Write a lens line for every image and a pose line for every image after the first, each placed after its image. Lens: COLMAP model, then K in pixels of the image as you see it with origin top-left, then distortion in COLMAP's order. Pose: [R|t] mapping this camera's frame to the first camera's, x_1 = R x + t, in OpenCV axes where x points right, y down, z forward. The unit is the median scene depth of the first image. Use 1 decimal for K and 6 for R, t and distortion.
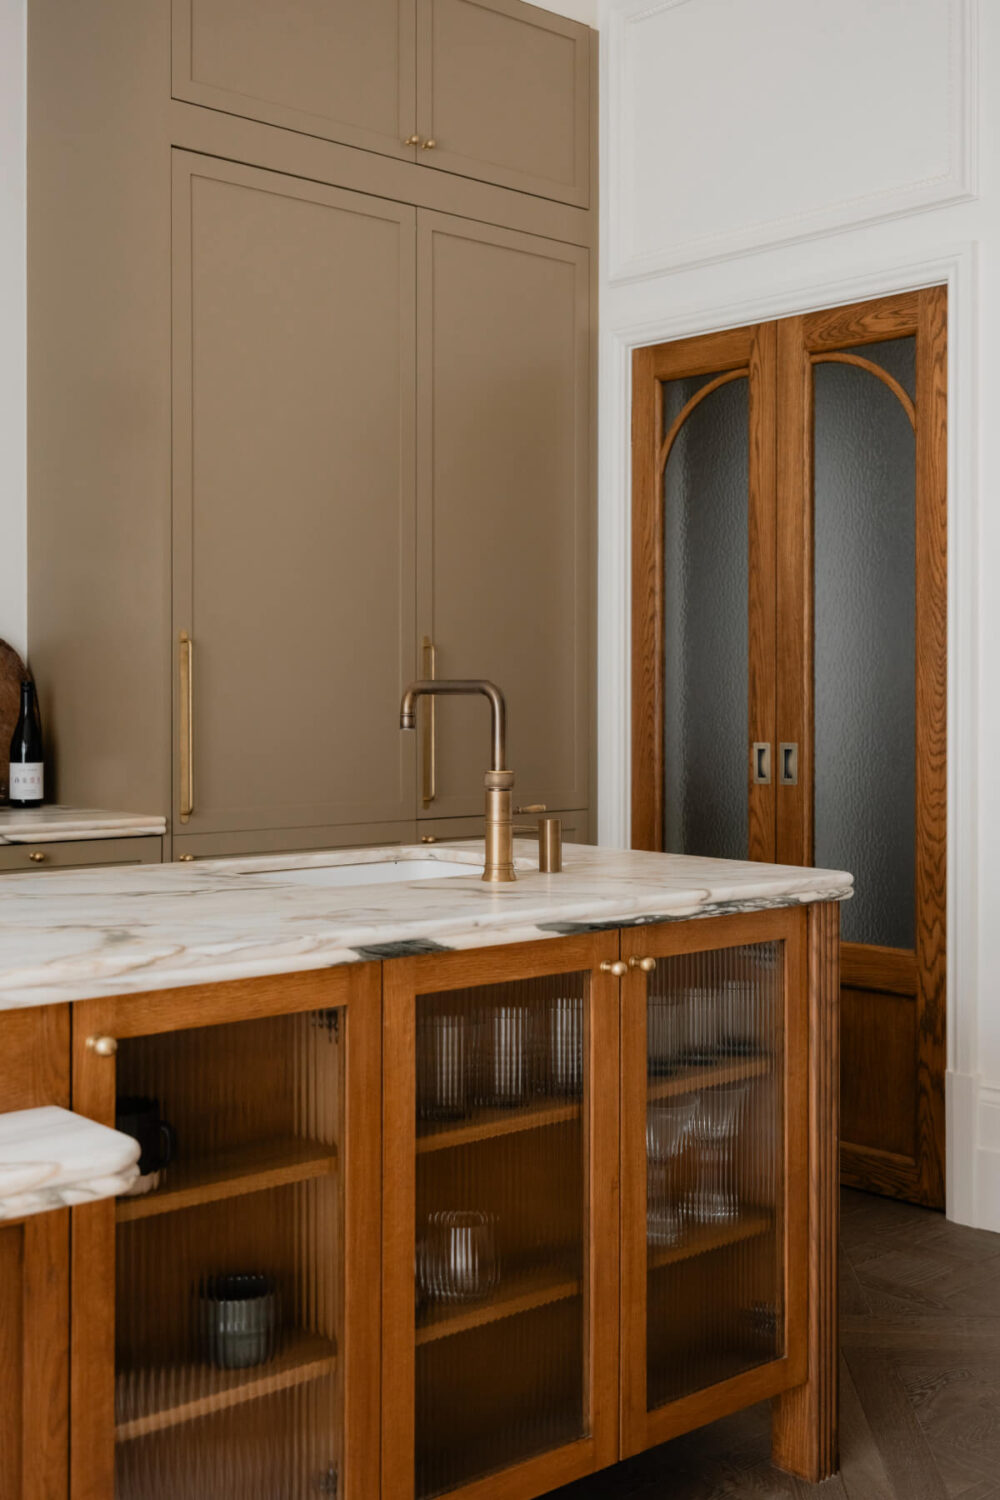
lens RADIAL K [[1652.7, 0, 493.6], [0, 1652.7, 707.7], [0, 0, 1]] dist [0.004675, -0.004369]
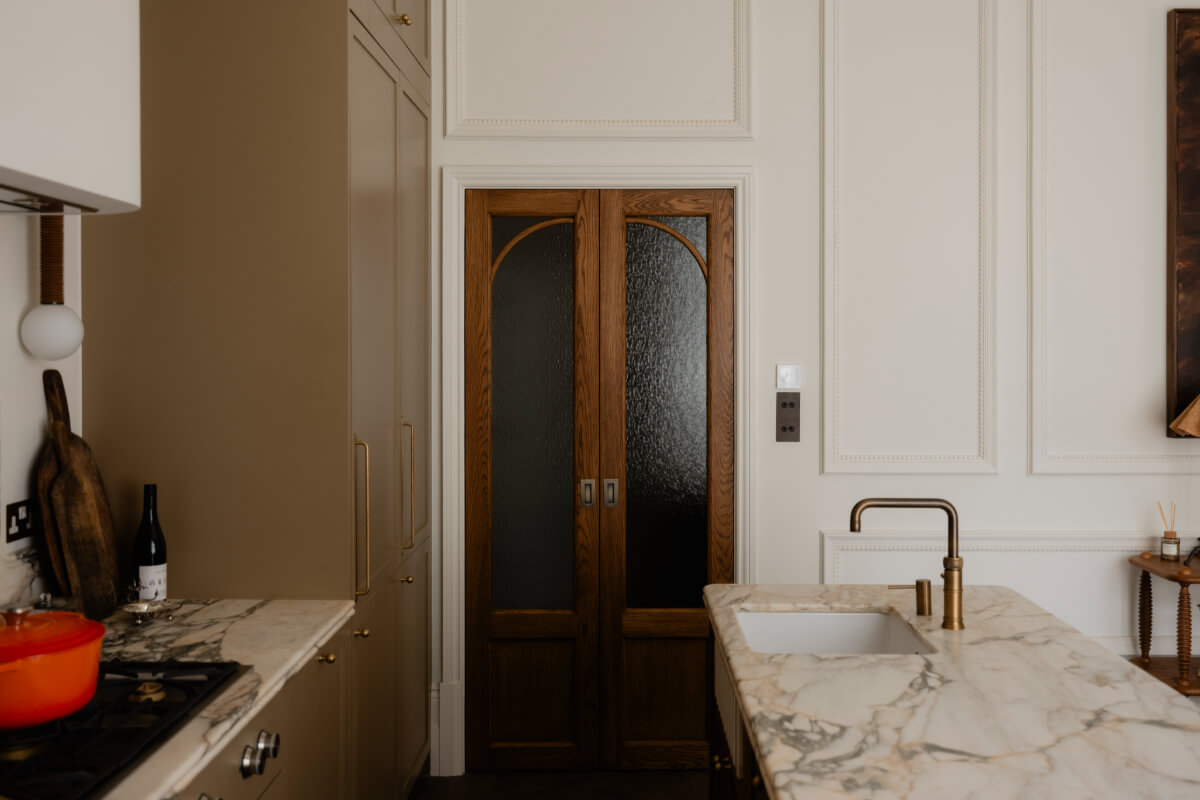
lens RADIAL K [[1220.6, 0, 596.8], [0, 1220.6, 371.0], [0, 0, 1]] dist [0.006409, 0.030150]
pose [[0.674981, -0.017214, 0.737635, -0.889724], [0.006956, 0.999832, 0.016968, -0.131993], [-0.737803, -0.006322, 0.674987, 0.392014]]
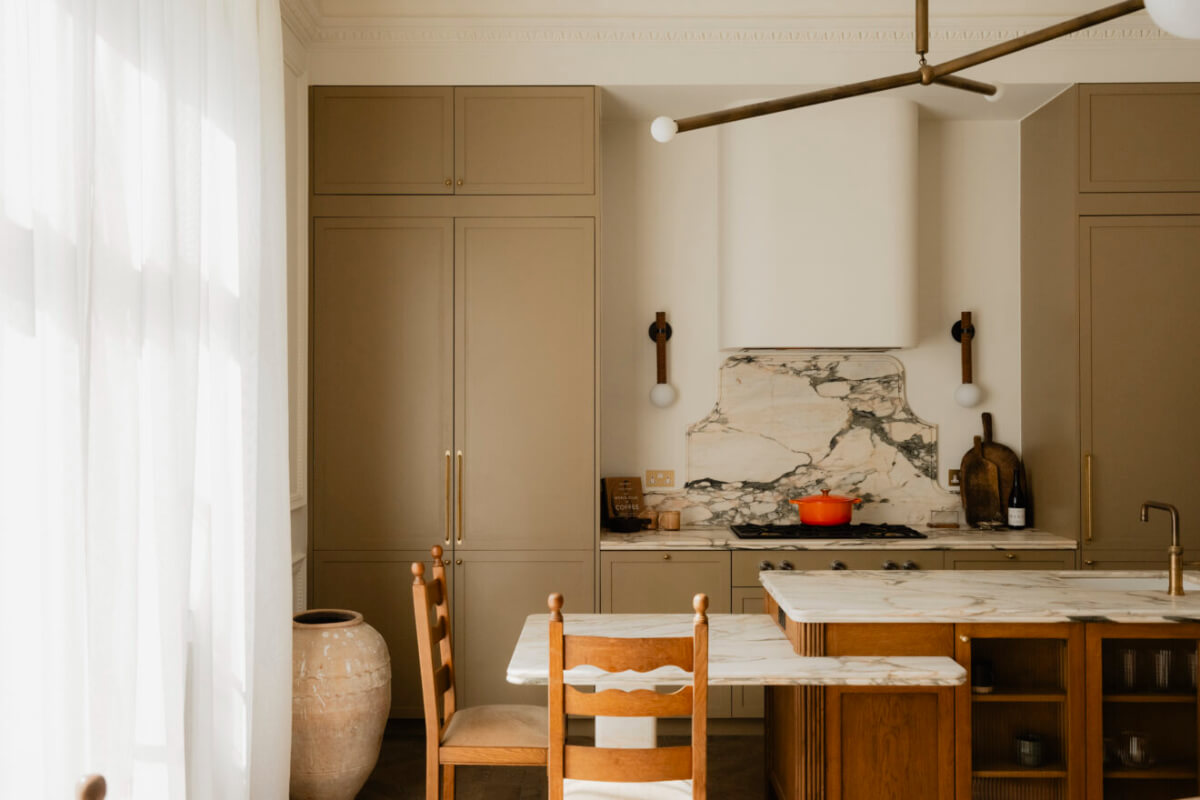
lens RADIAL K [[1116.4, 0, 606.6], [0, 1116.4, 399.7], [0, 0, 1]] dist [-0.004086, 0.032729]
pose [[0.750023, -0.005385, -0.661390, 0.360275], [-0.001457, 0.999951, -0.009793, -0.121497], [0.661410, 0.008309, 0.749979, -0.553272]]
